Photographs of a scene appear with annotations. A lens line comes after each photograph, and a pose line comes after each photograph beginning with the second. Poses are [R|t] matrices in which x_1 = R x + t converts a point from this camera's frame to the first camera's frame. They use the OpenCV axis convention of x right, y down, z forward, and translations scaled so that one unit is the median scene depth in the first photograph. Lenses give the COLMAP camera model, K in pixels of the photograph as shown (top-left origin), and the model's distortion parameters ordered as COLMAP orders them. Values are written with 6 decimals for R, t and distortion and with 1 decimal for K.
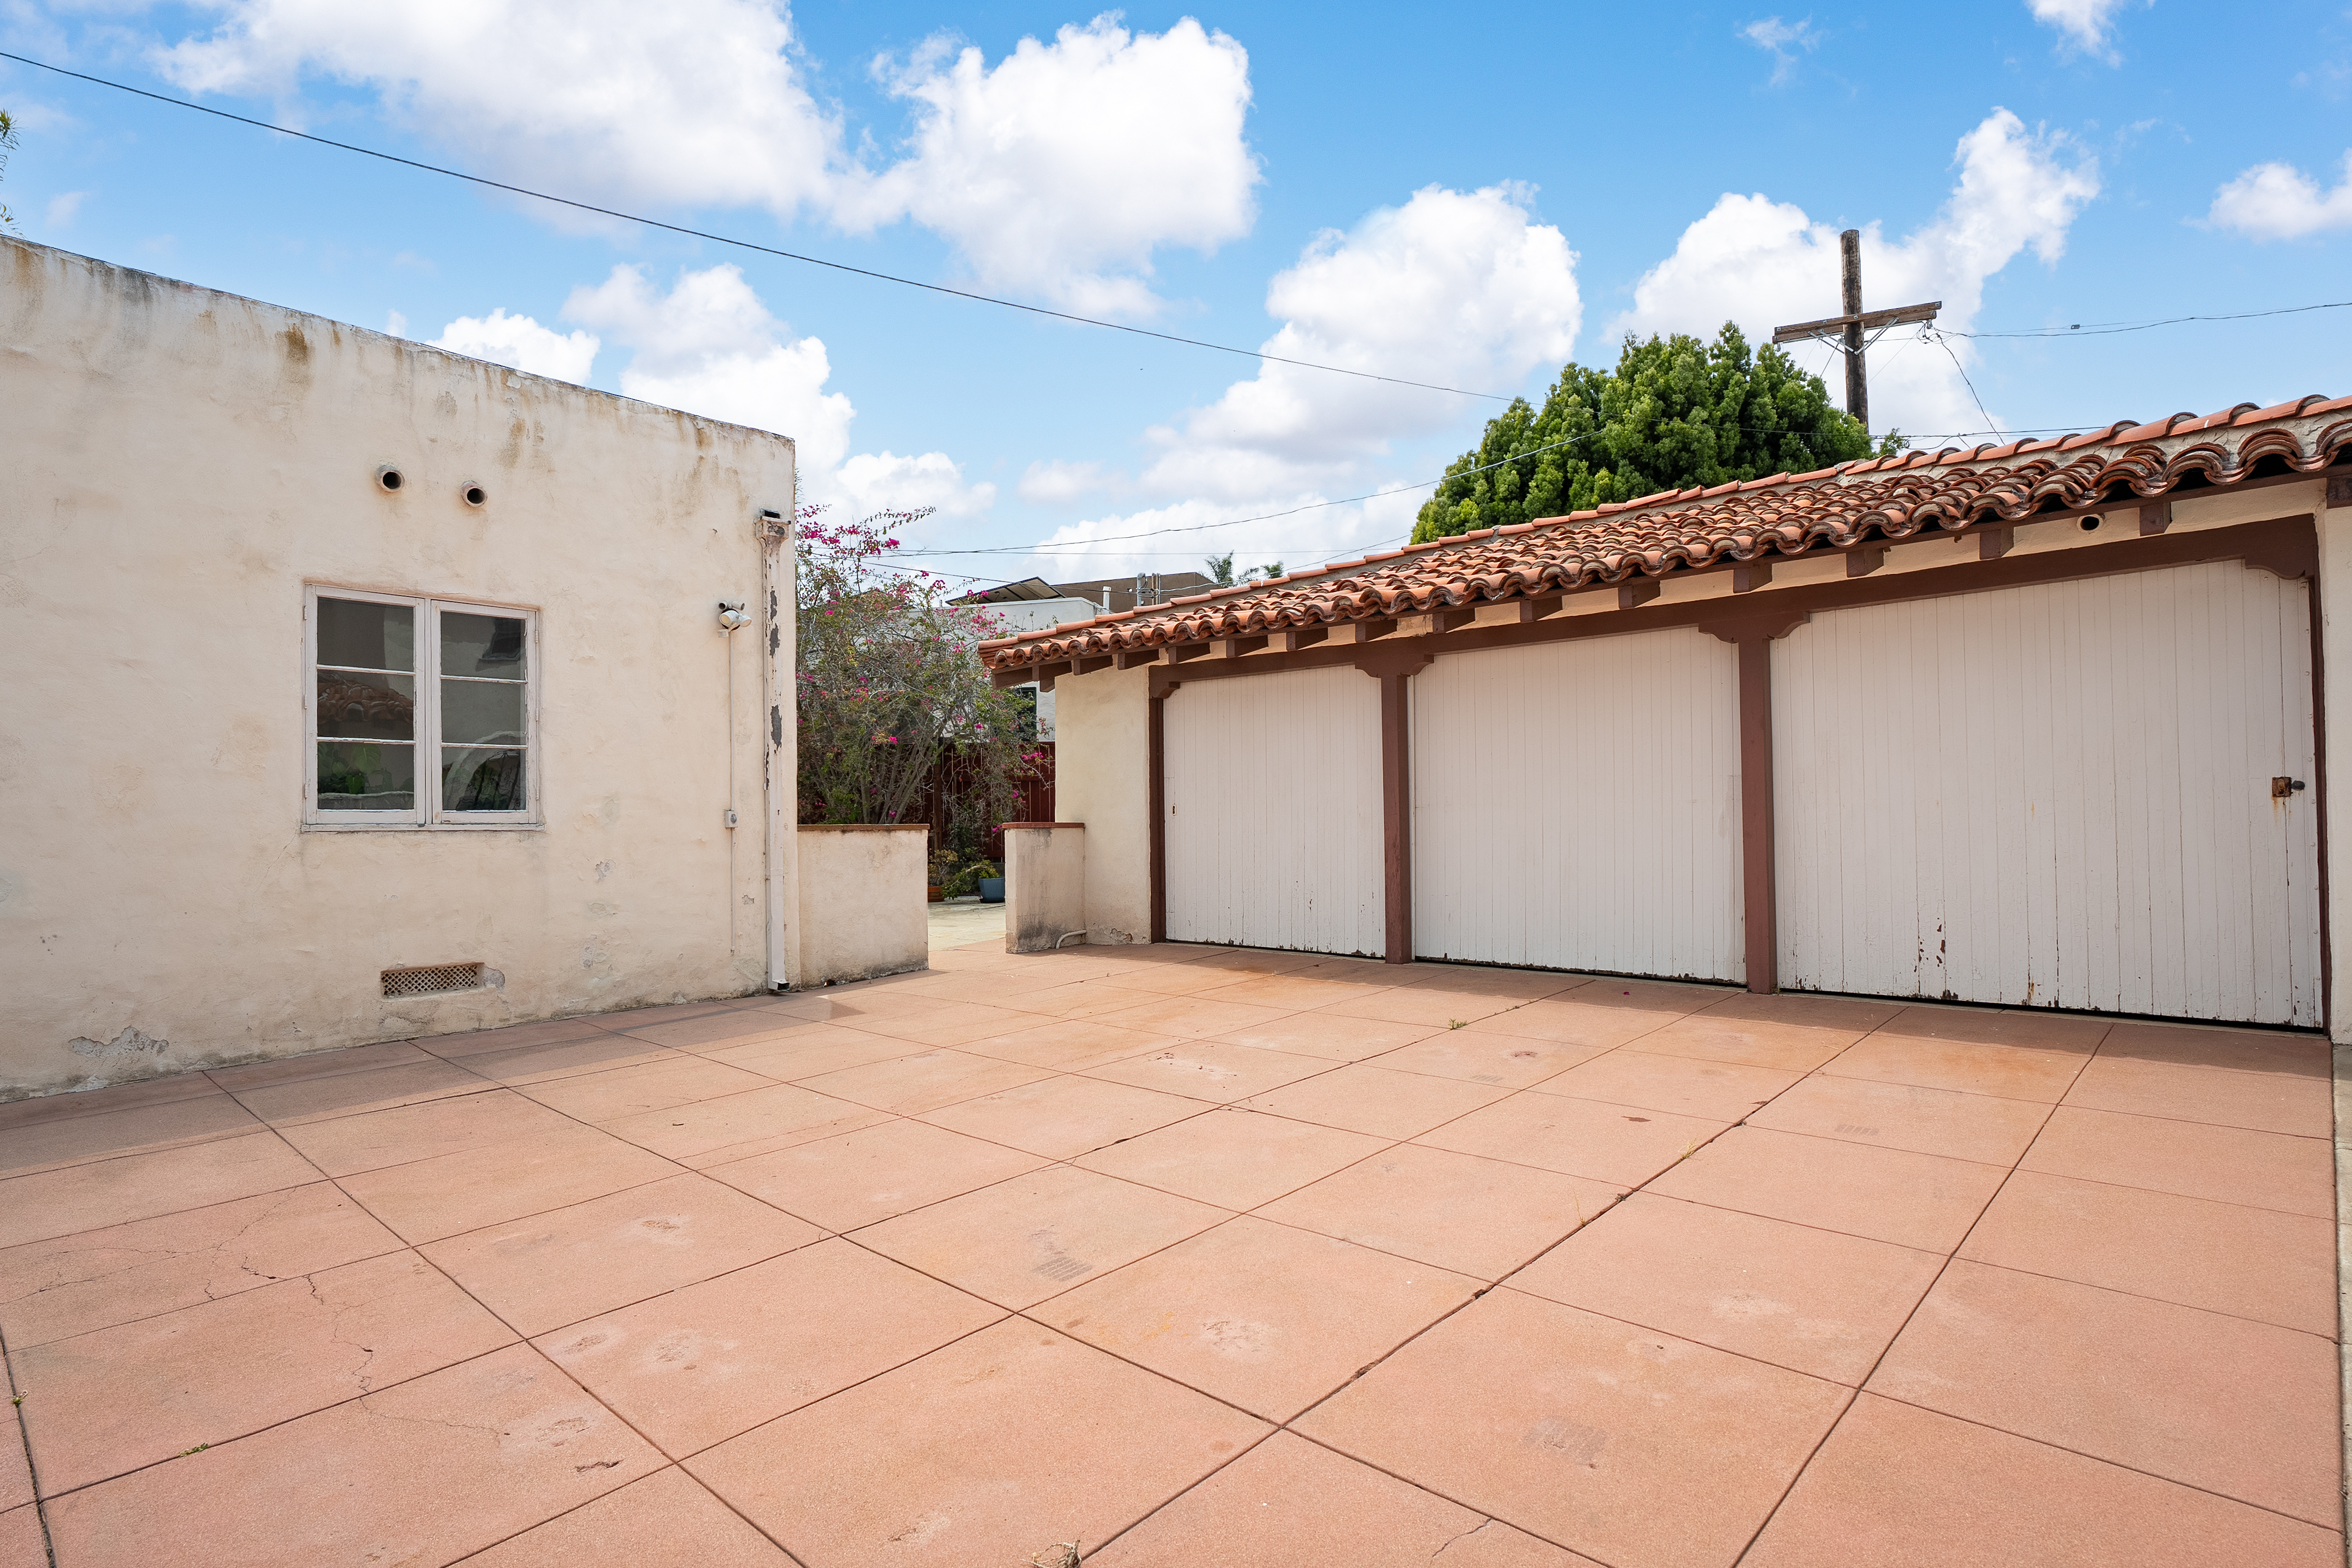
lens RADIAL K [[1213.4, 0, 1176.1], [0, 1213.4, 807.3], [0, 0, 1]] dist [-0.019424, 0.010071]
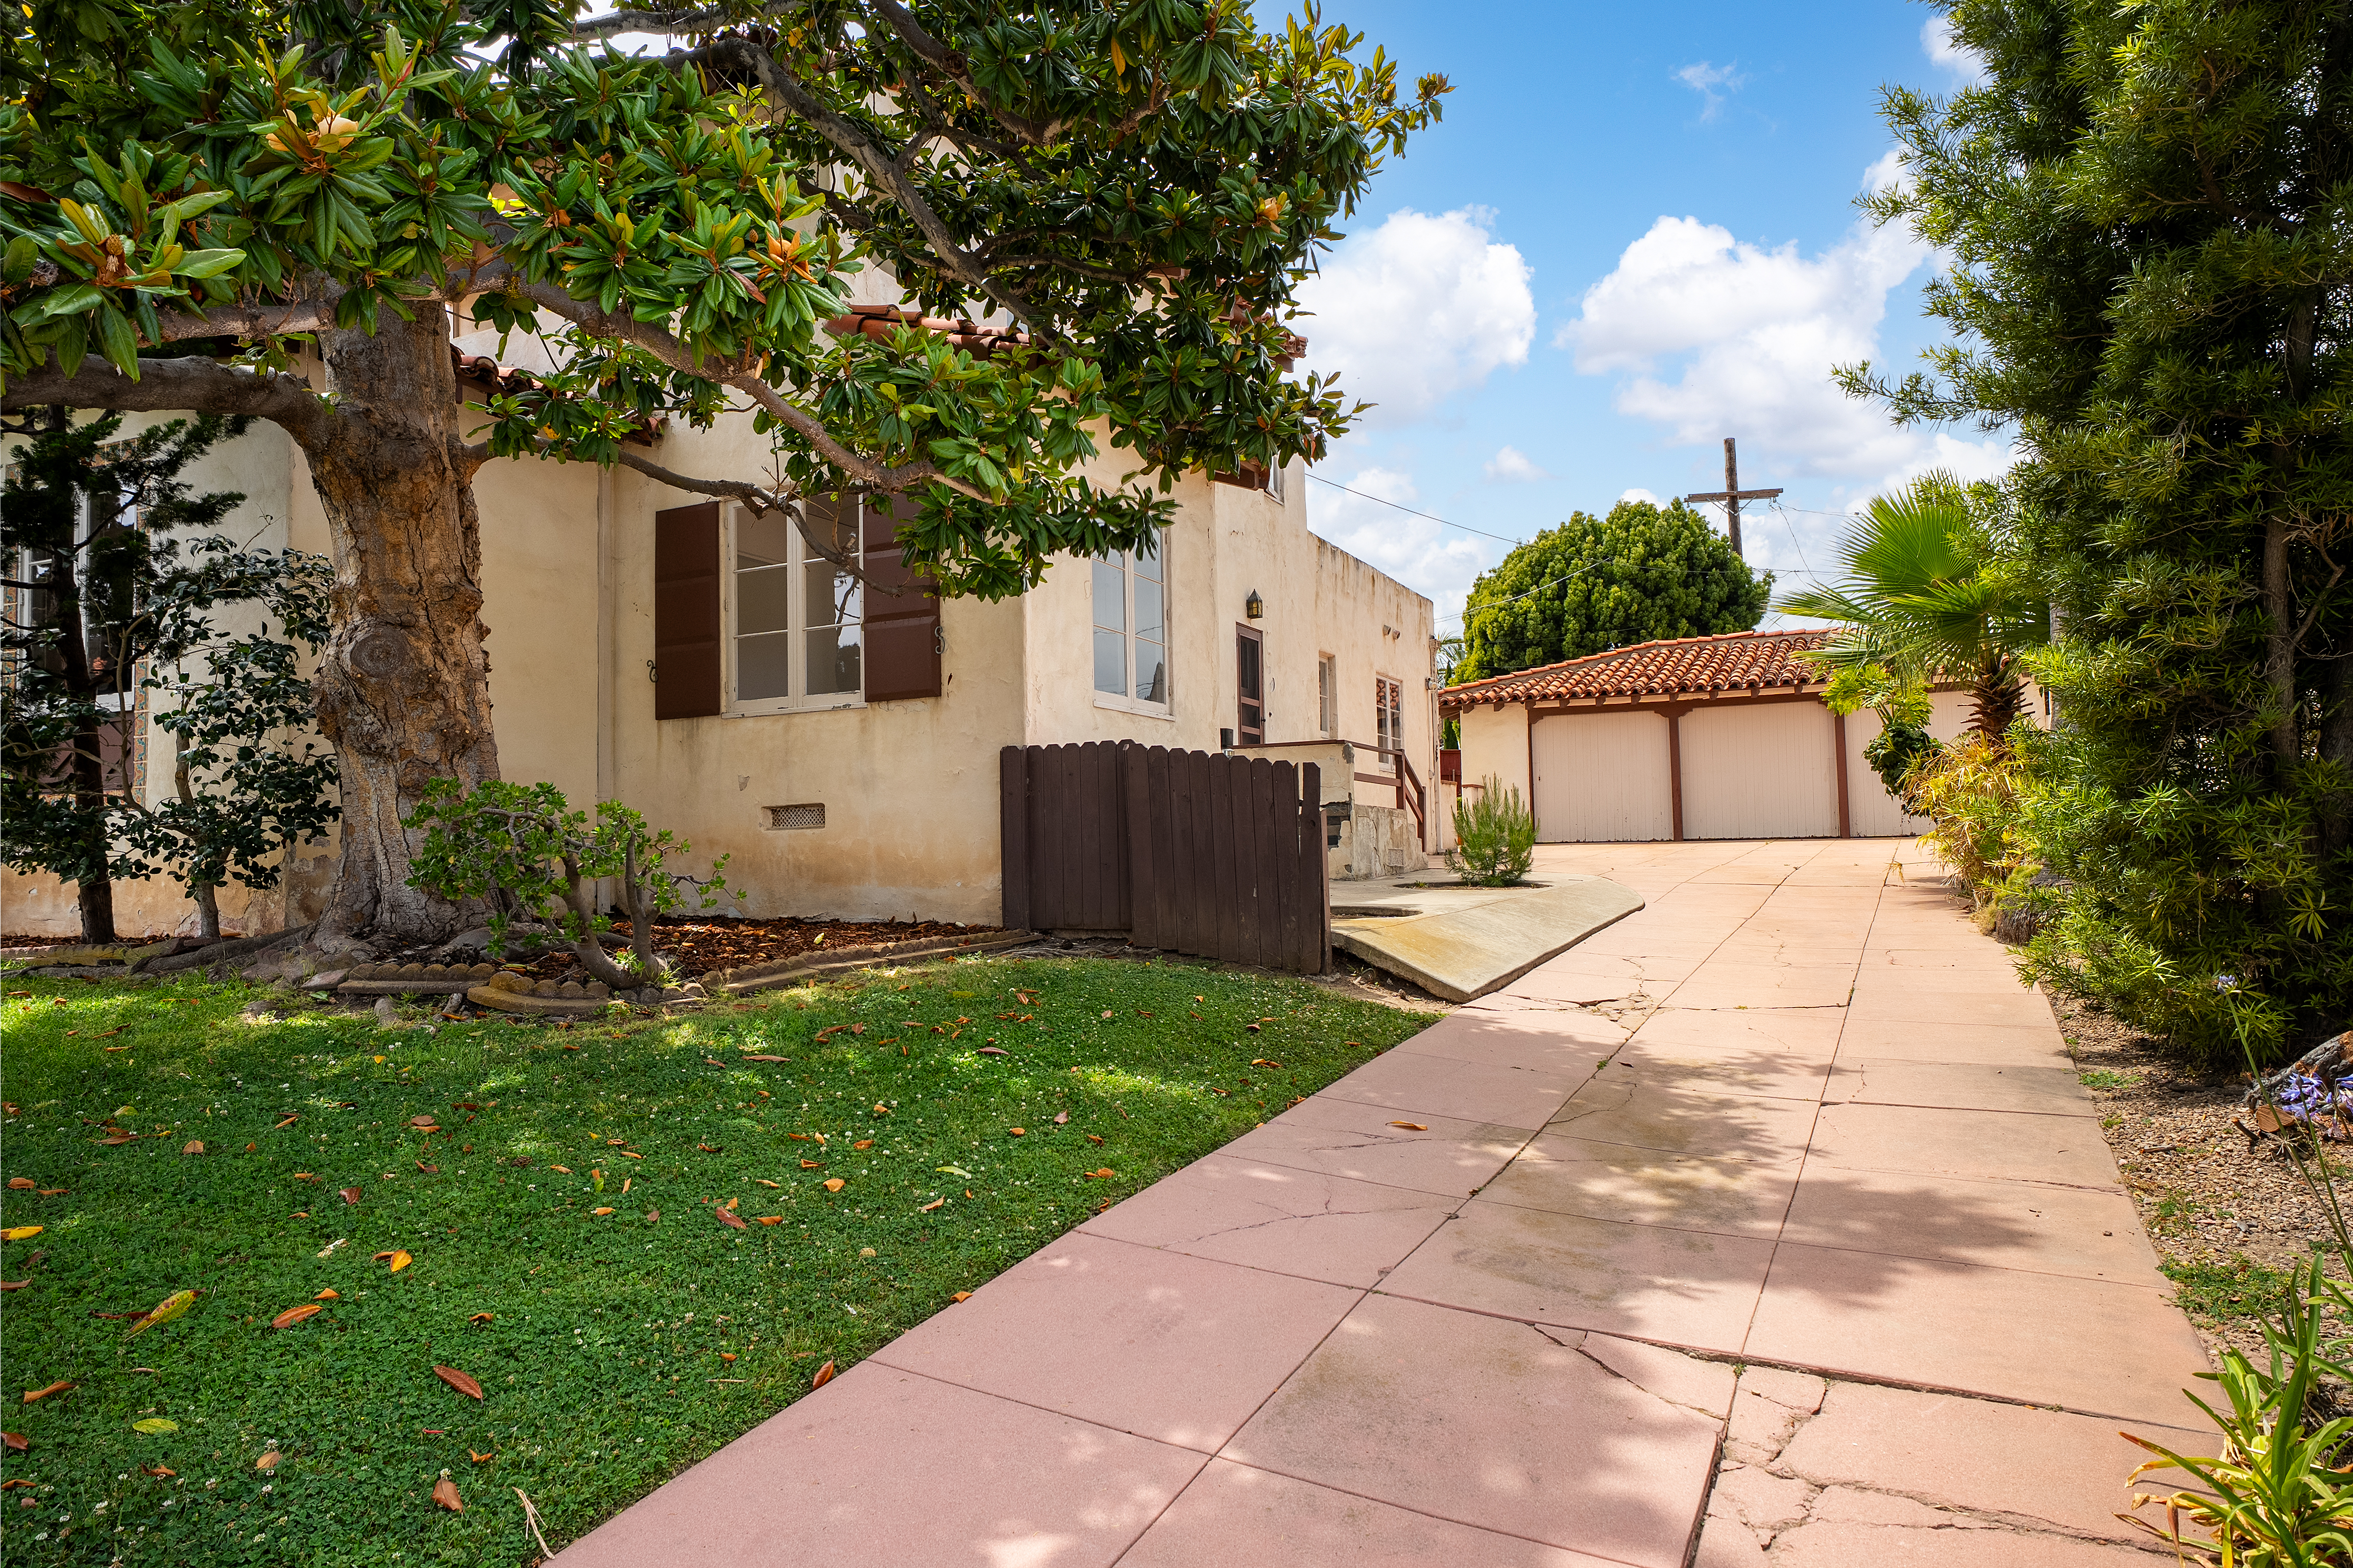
lens RADIAL K [[1389.2, 0, 1177.7], [0, 1389.2, 781.9], [0, 0, 1]] dist [-0.001133, 0.000047]
pose [[0.965472, 0.010488, 0.260296, -1.671278], [0.000934, 0.999043, -0.043718, 0.154030], [-0.260505, 0.042452, 0.964539, -1.525416]]
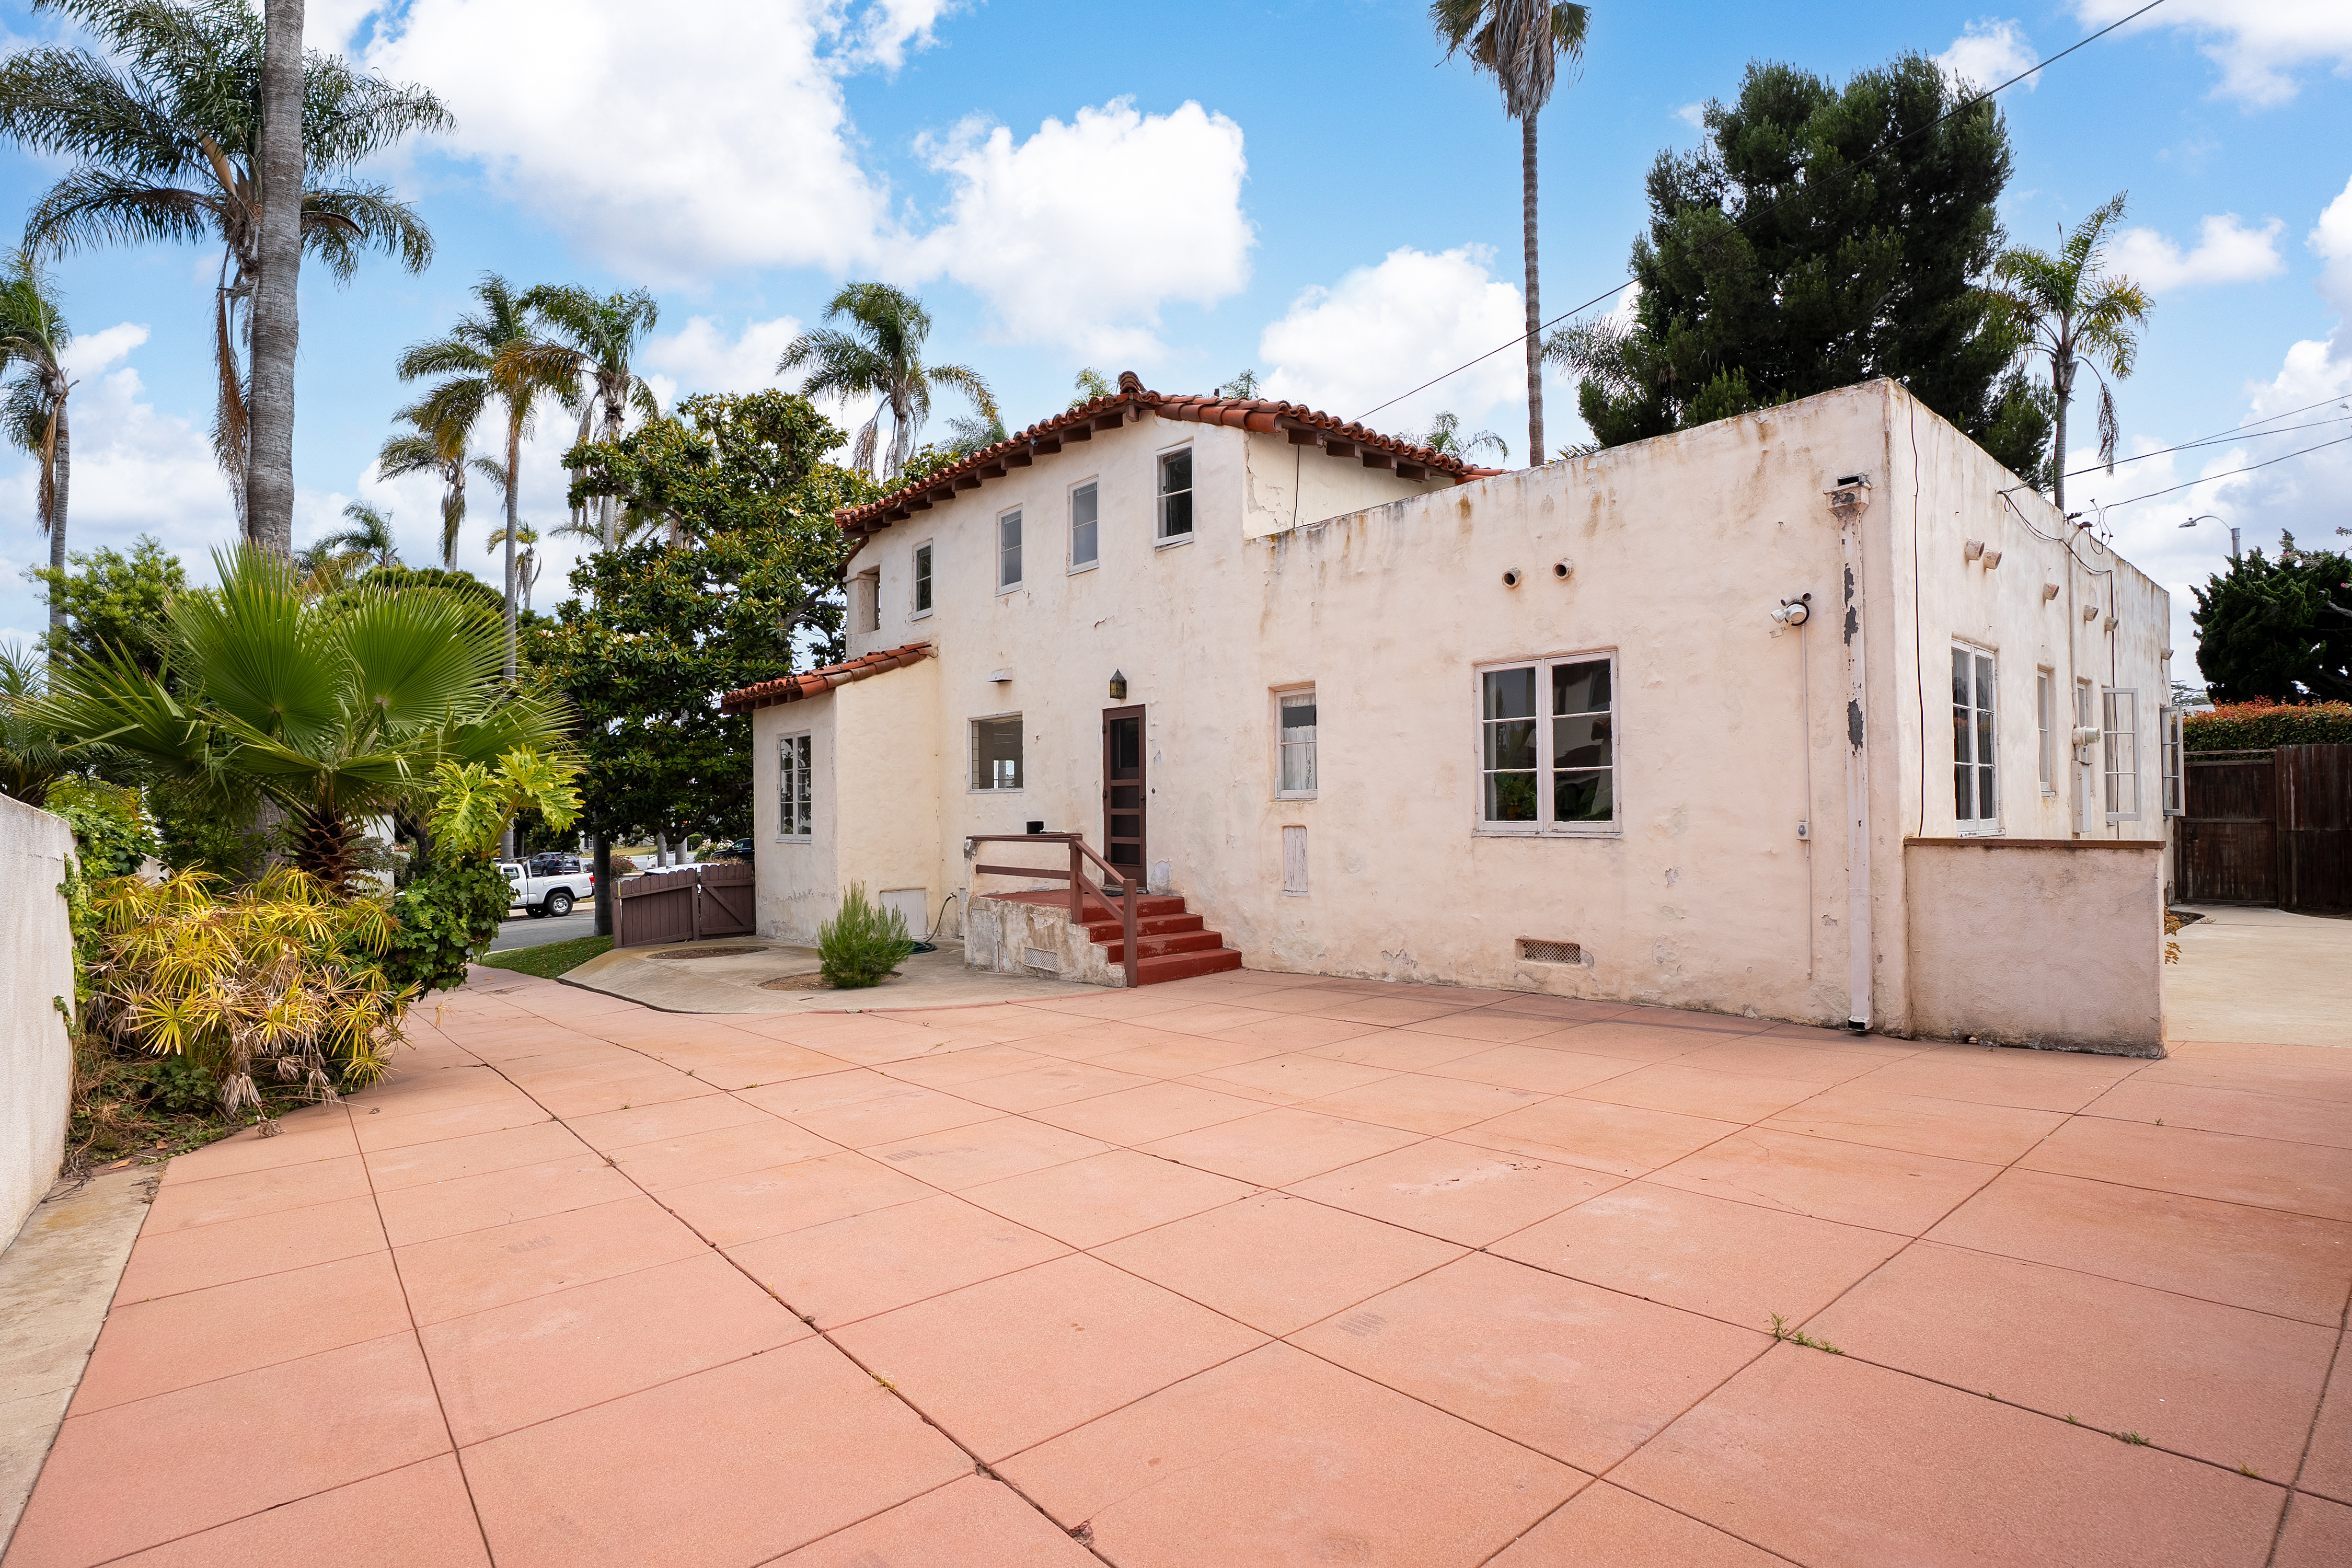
lens RADIAL K [[1125.9, 0, 1178.7], [0, 1125.9, 788.1], [0, 0, 1]] dist [-0.027619, 0.002440]
pose [[-0.121841, -0.006598, -0.992528, 0.593203], [0.027281, 0.999578, -0.009994, -0.030053], [0.992175, -0.028295, -0.121609, 0.705629]]
